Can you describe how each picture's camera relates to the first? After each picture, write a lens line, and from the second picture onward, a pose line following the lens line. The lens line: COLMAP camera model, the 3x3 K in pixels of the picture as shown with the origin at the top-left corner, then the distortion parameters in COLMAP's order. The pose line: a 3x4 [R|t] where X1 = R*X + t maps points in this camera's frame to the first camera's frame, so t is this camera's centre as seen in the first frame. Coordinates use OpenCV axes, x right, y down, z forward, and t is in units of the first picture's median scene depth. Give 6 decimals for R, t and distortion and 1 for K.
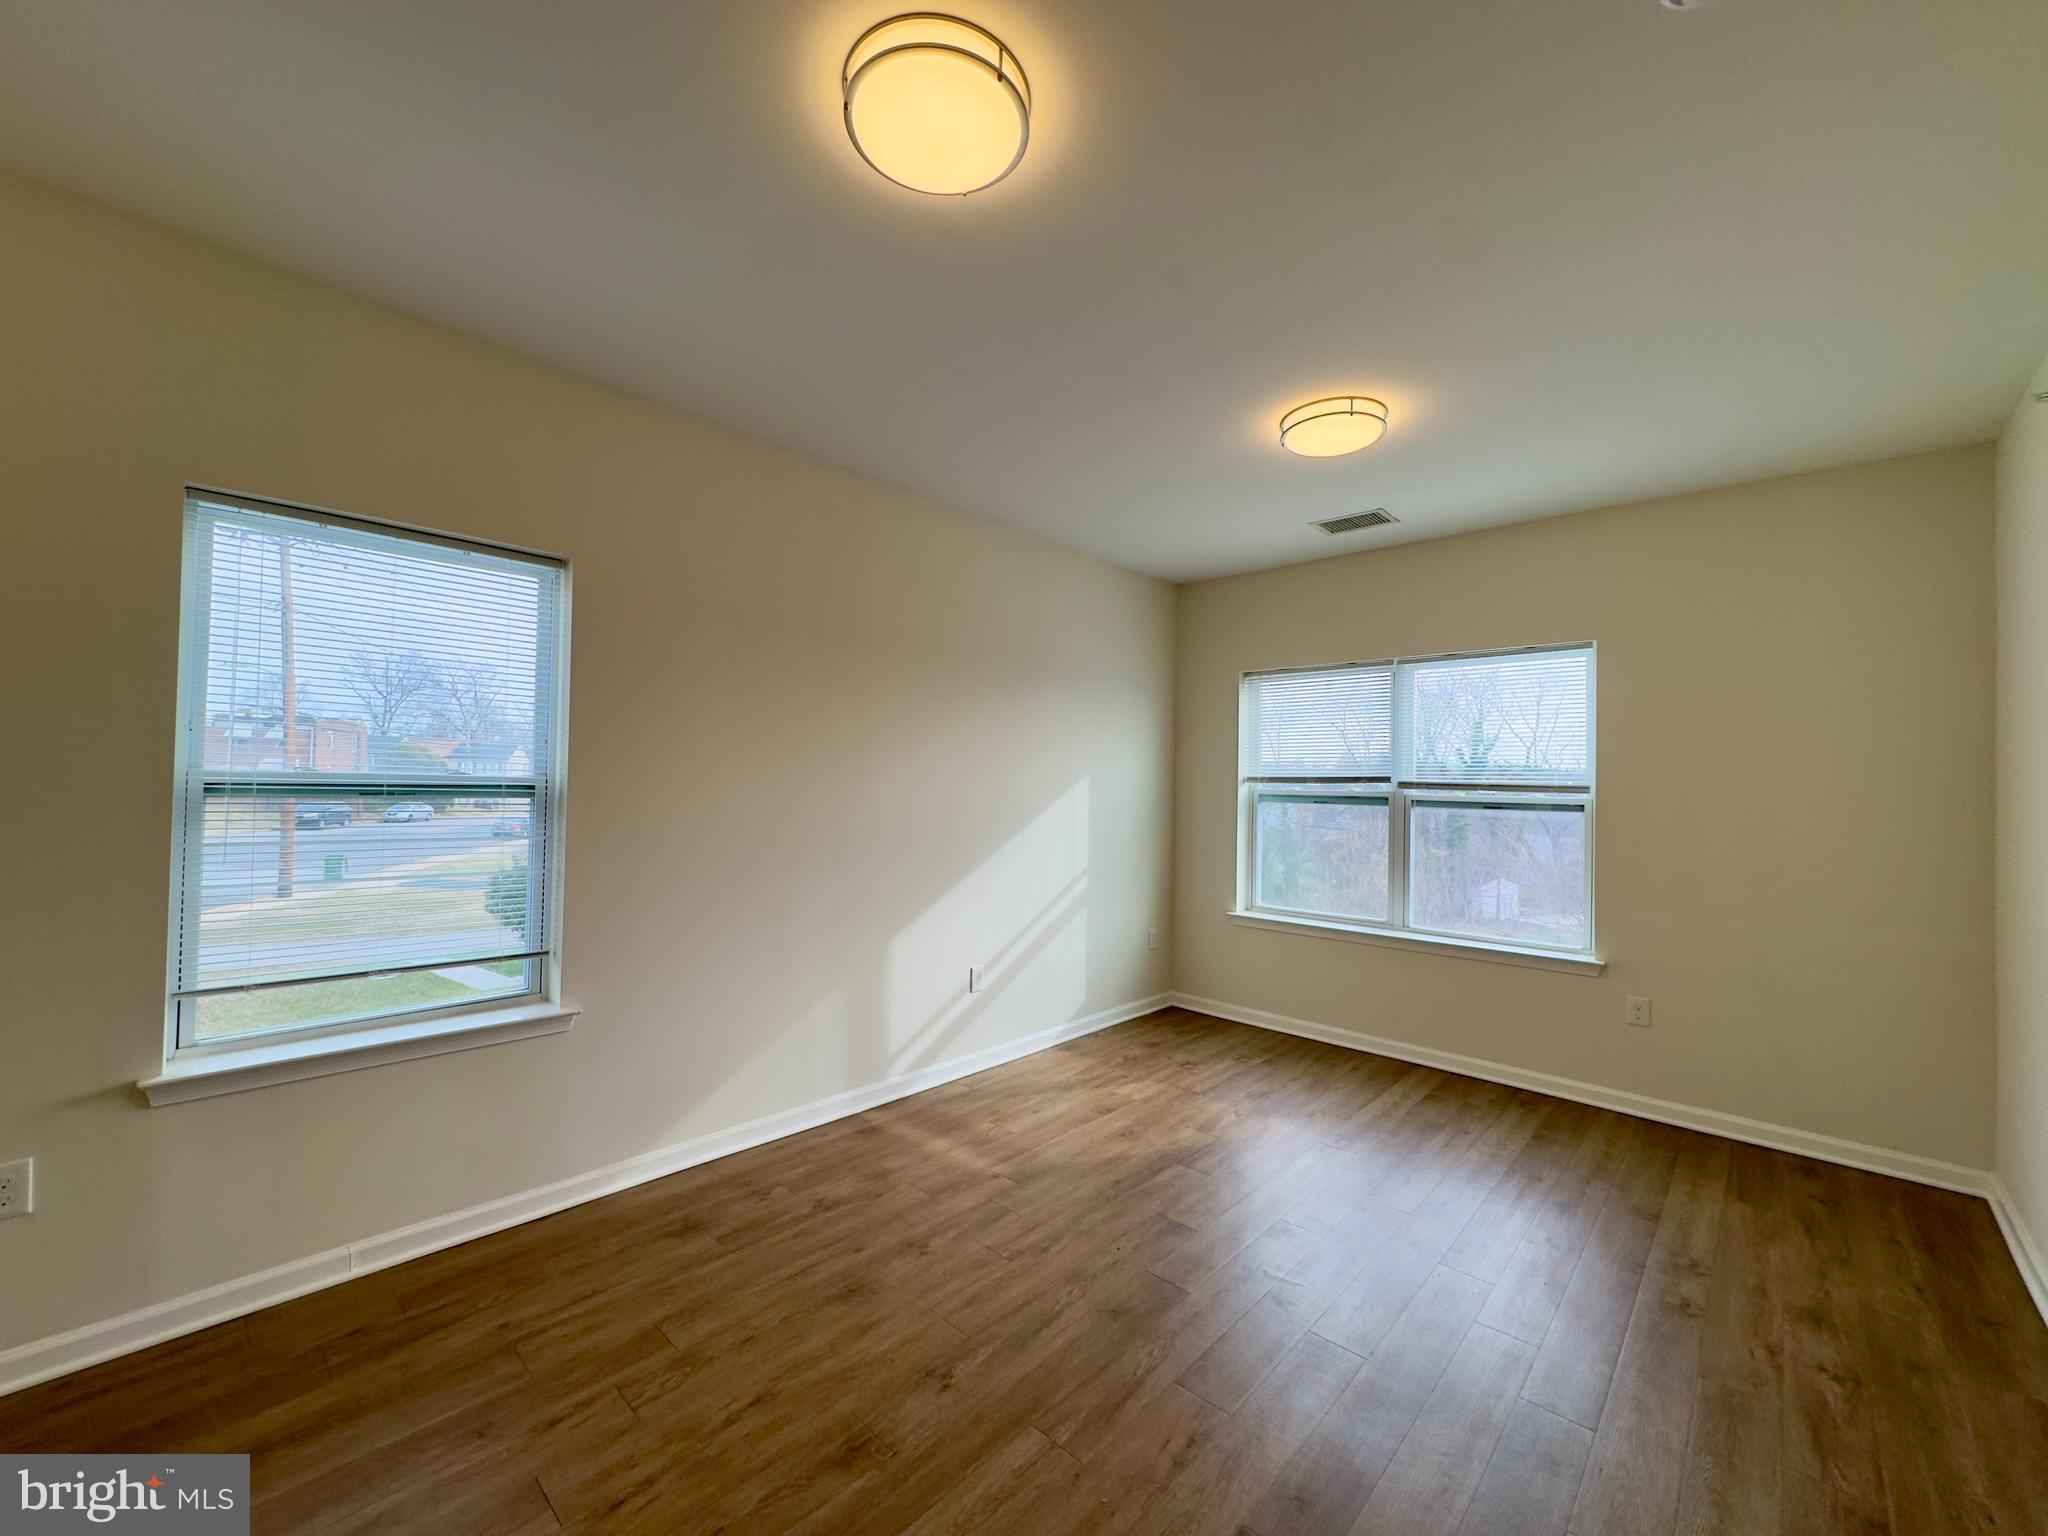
lens RADIAL K [[811.9, 0, 1020.1], [0, 811.9, 770.8], [0, 0, 1]] dist [0.000458, 0.000140]
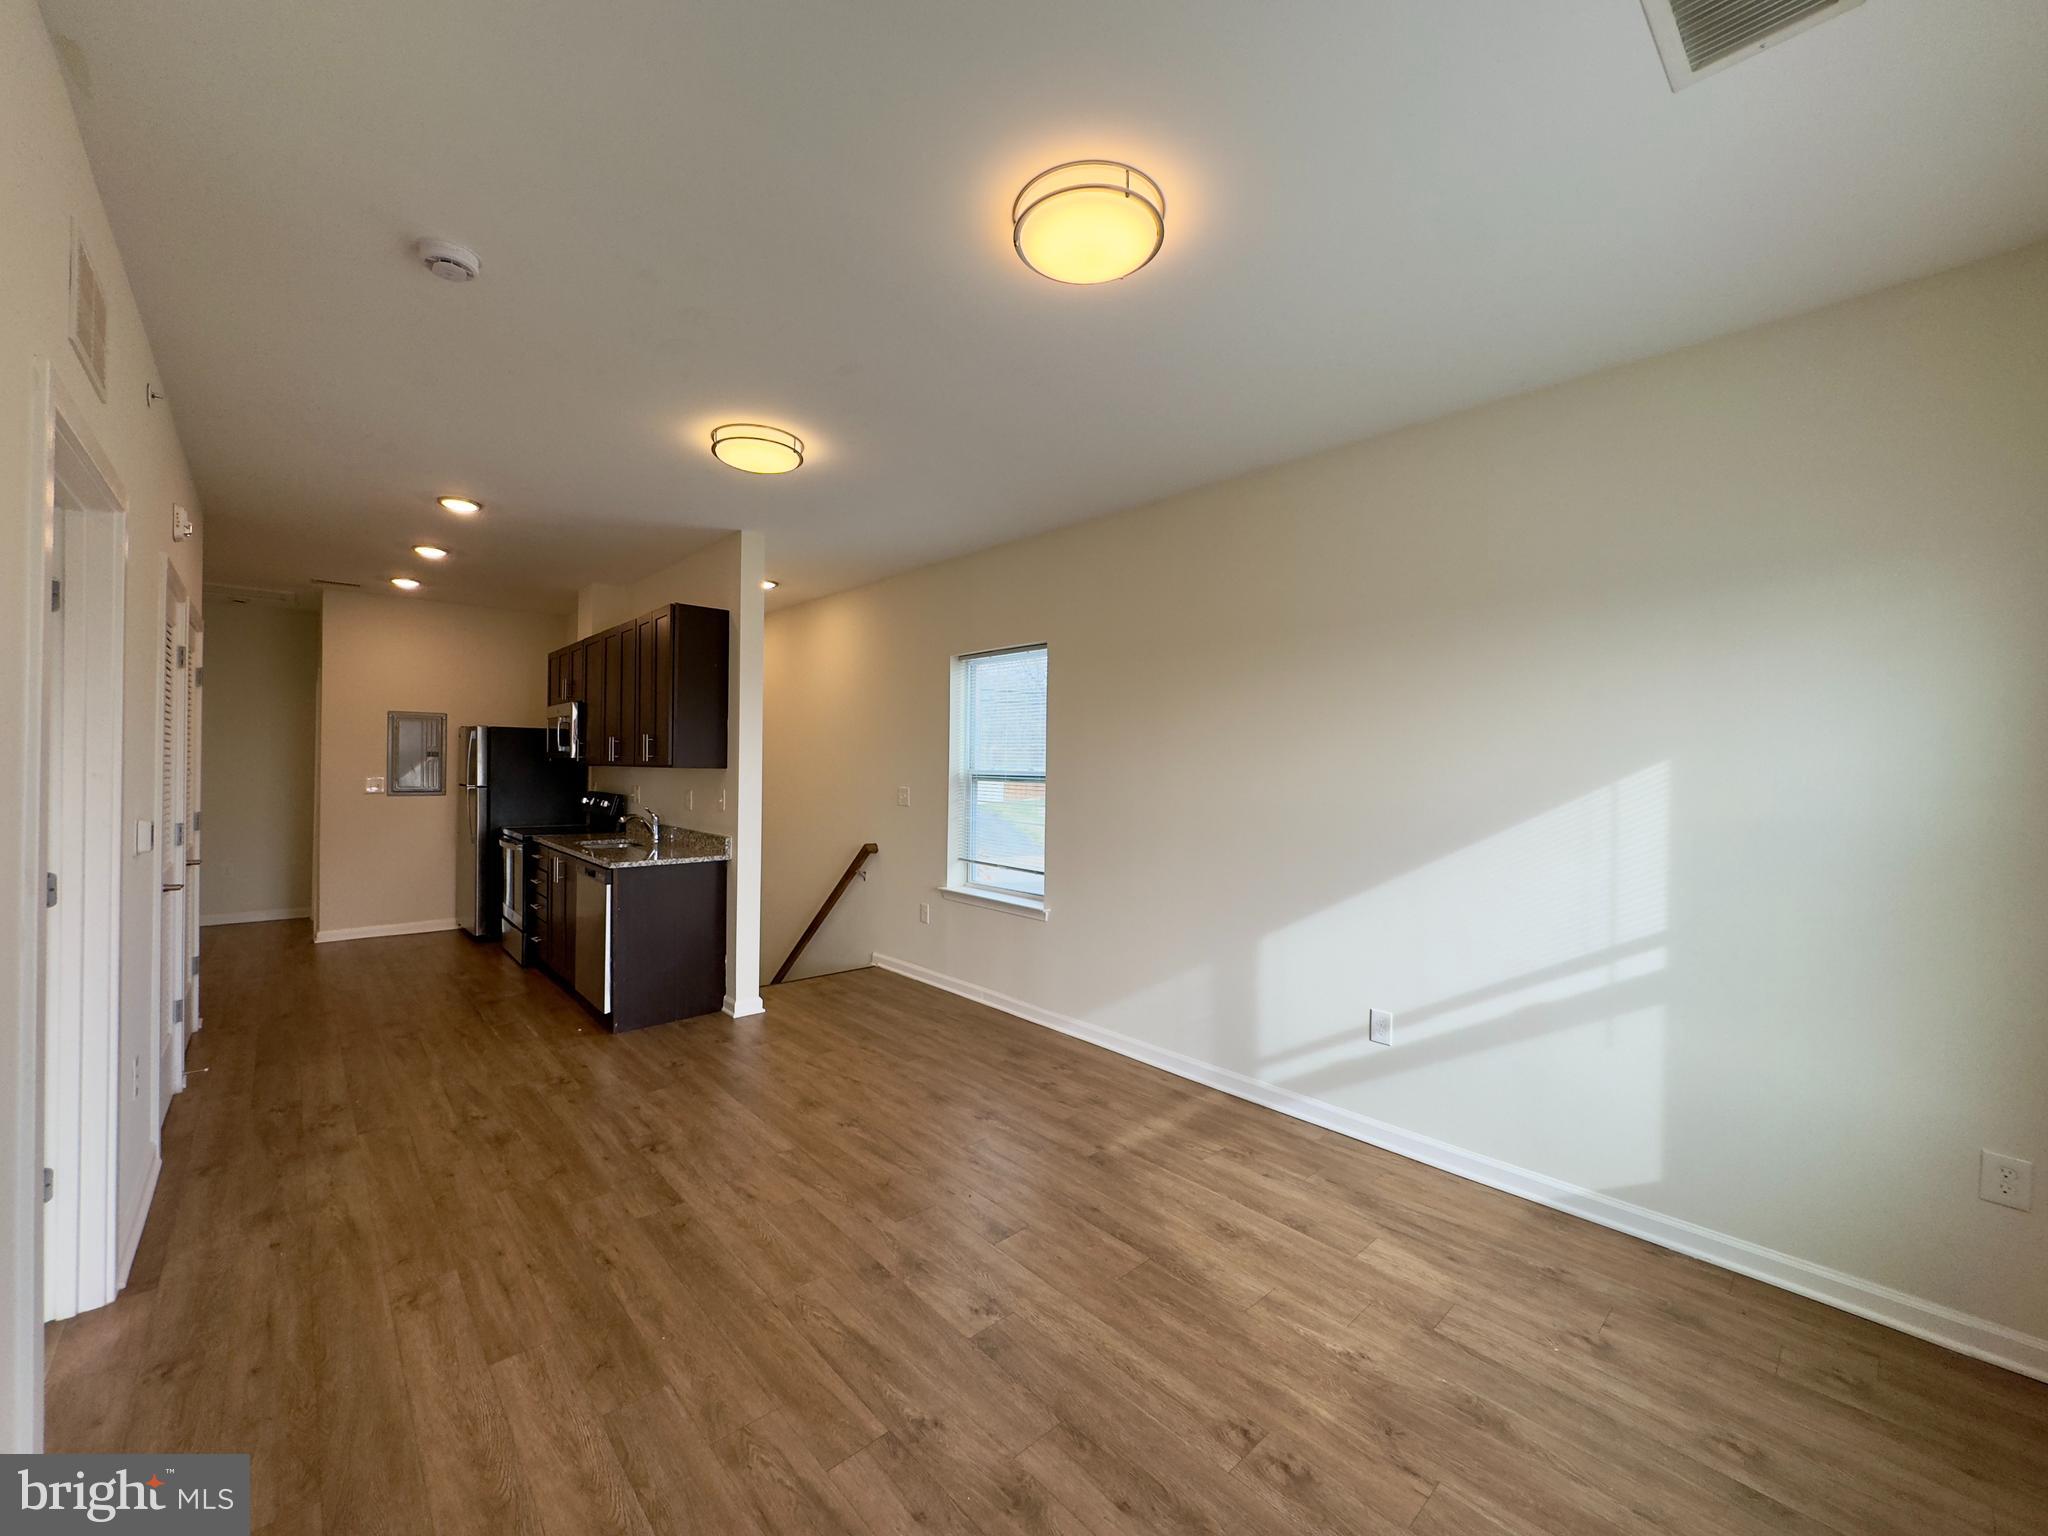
lens RADIAL K [[811.9, 0, 1020.1], [0, 811.9, 770.8], [0, 0, 1]] dist [0.000458, 0.000140]
pose [[-0.080019, -0.014889, -0.996682, 0.927615], [0.003595, 0.999878, -0.015226, 0.027082], [0.996787, -0.004802, -0.079955, 0.886796]]
